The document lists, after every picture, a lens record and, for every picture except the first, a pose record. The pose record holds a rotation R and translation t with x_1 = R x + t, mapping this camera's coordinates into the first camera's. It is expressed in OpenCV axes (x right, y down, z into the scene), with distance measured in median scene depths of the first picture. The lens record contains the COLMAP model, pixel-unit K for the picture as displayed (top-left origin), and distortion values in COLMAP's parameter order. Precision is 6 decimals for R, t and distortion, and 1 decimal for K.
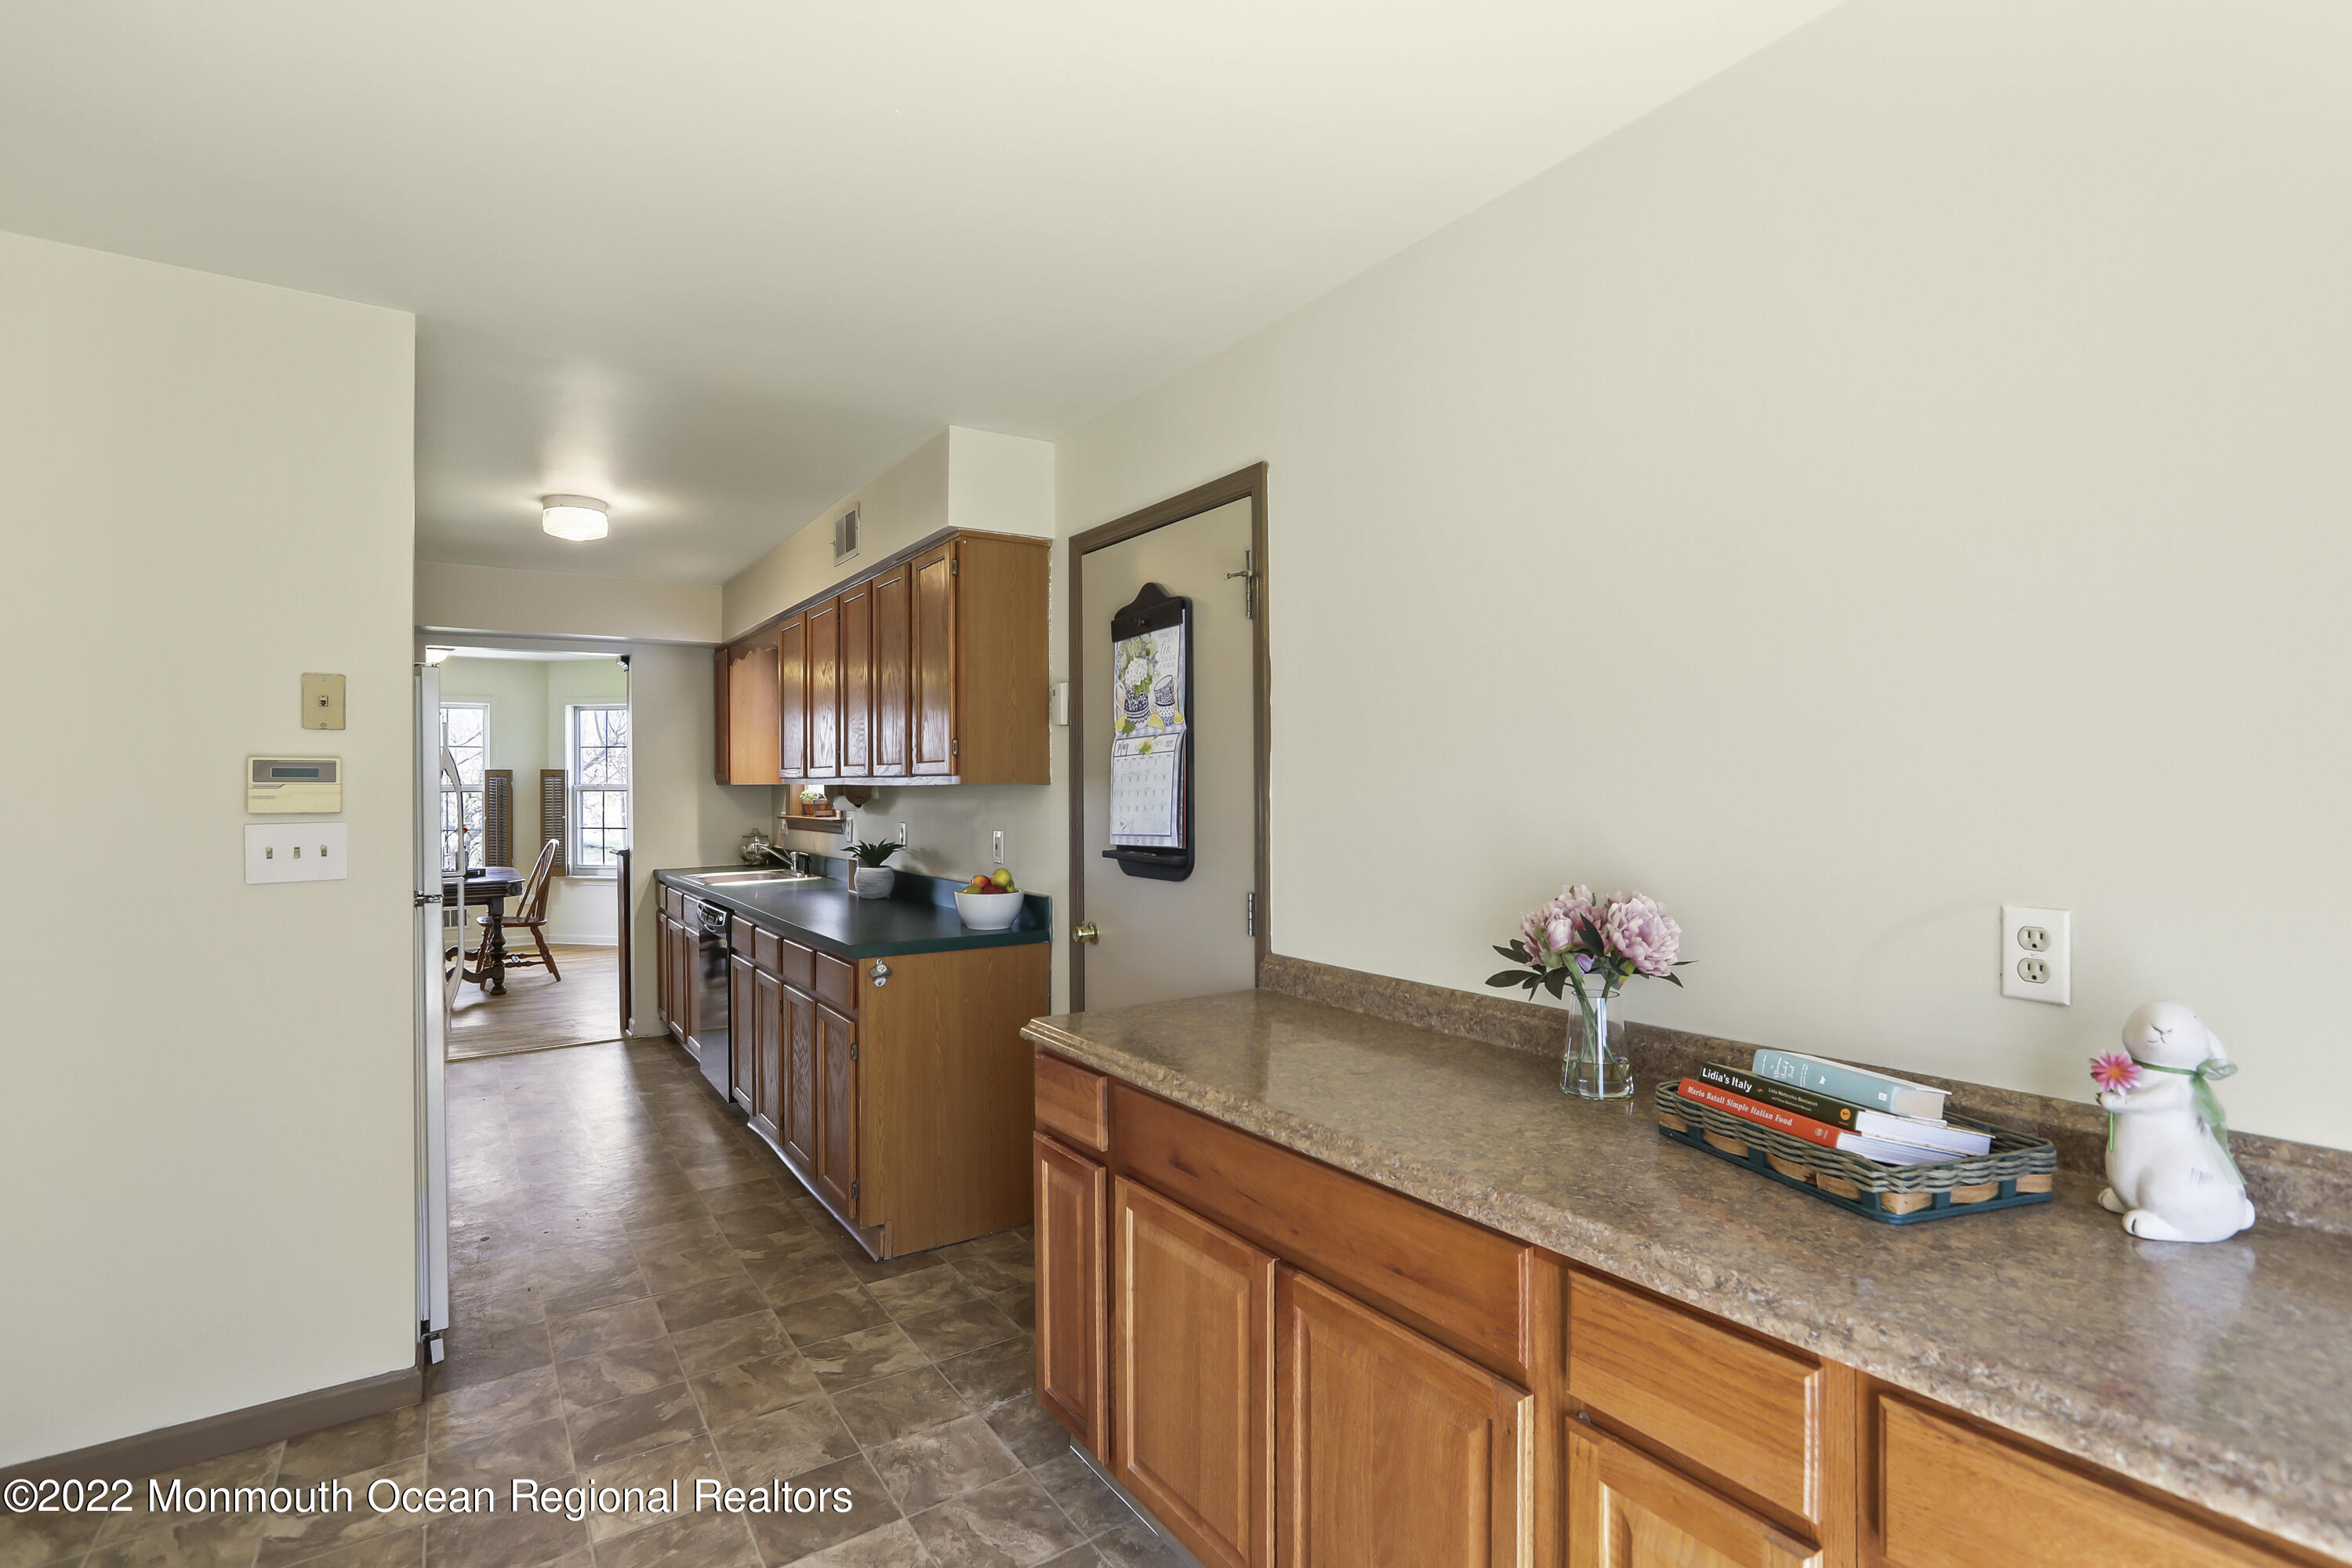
lens RADIAL K [[1081.9, 0, 1190.3], [0, 1081.9, 782.1], [0, 0, 1]] dist [-0.053228, 0.011418]
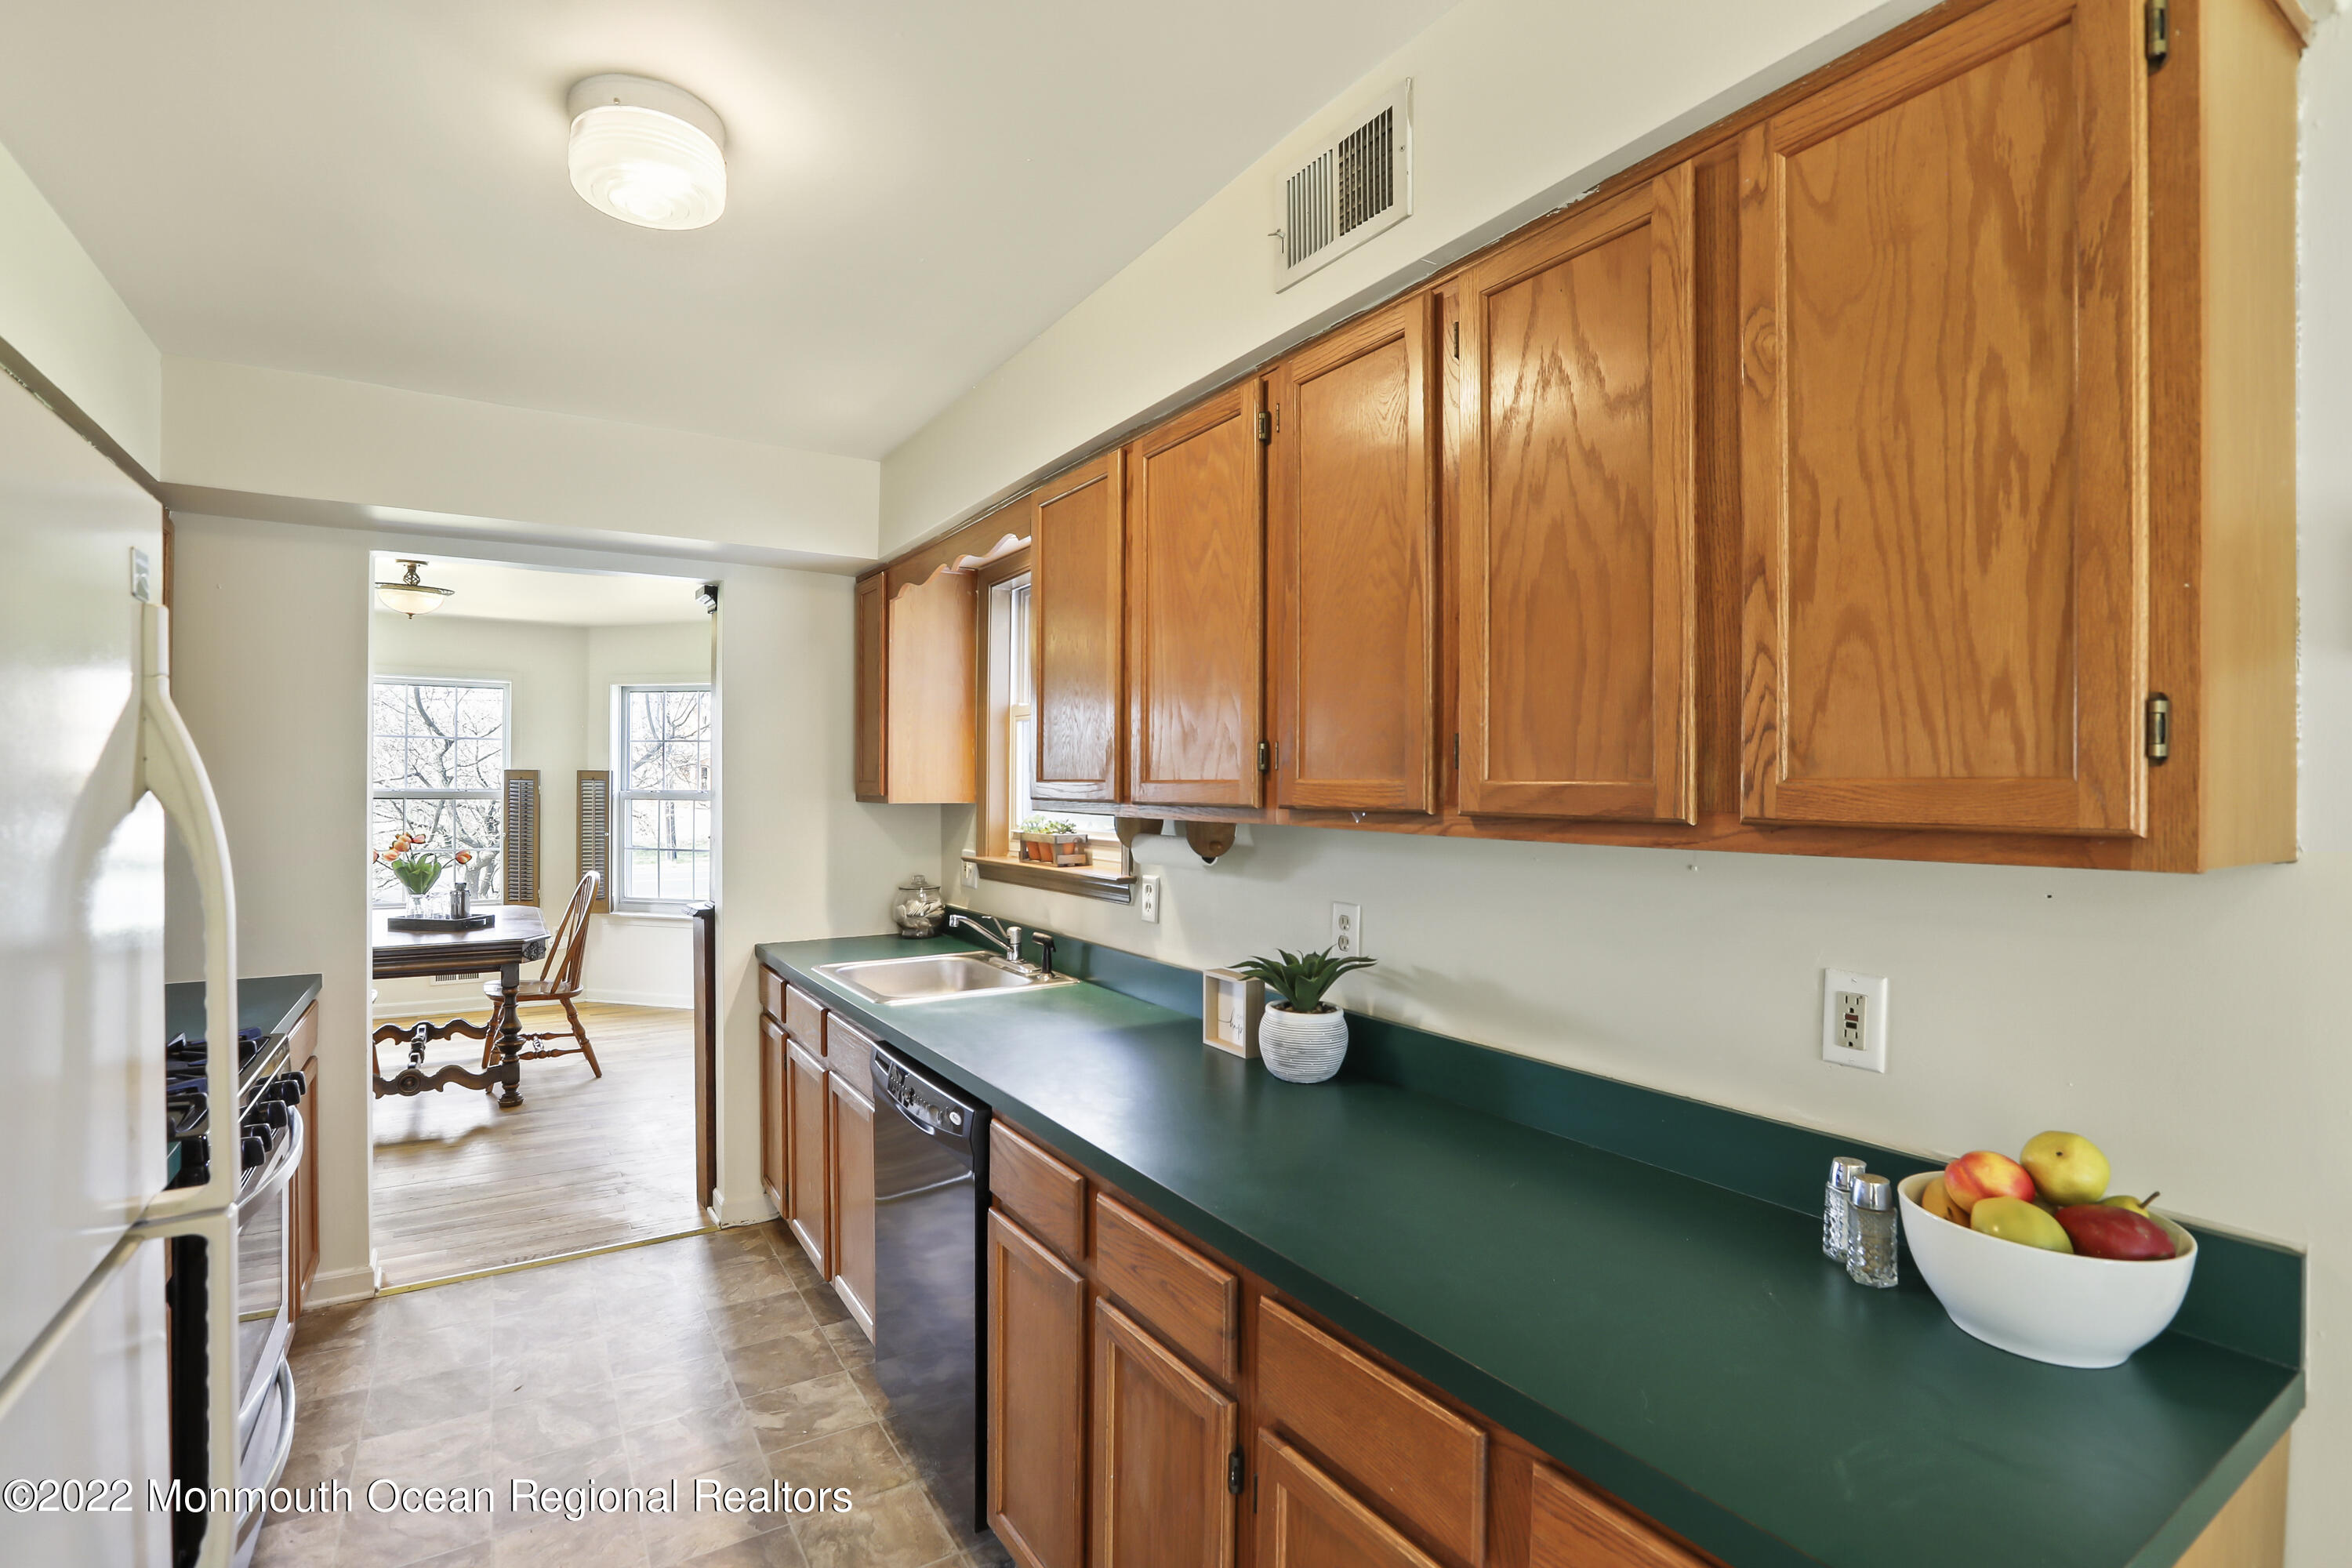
lens RADIAL K [[1081.9, 0, 1161.4], [0, 1081.9, 785.8], [0, 0, 1]] dist [-0.053228, 0.011418]
pose [[0.998566, 0.009924, -0.052607, -0.237478], [-0.009790, 0.999948, 0.002816, -0.009871], [0.052633, -0.002297, 0.998611, 0.400515]]
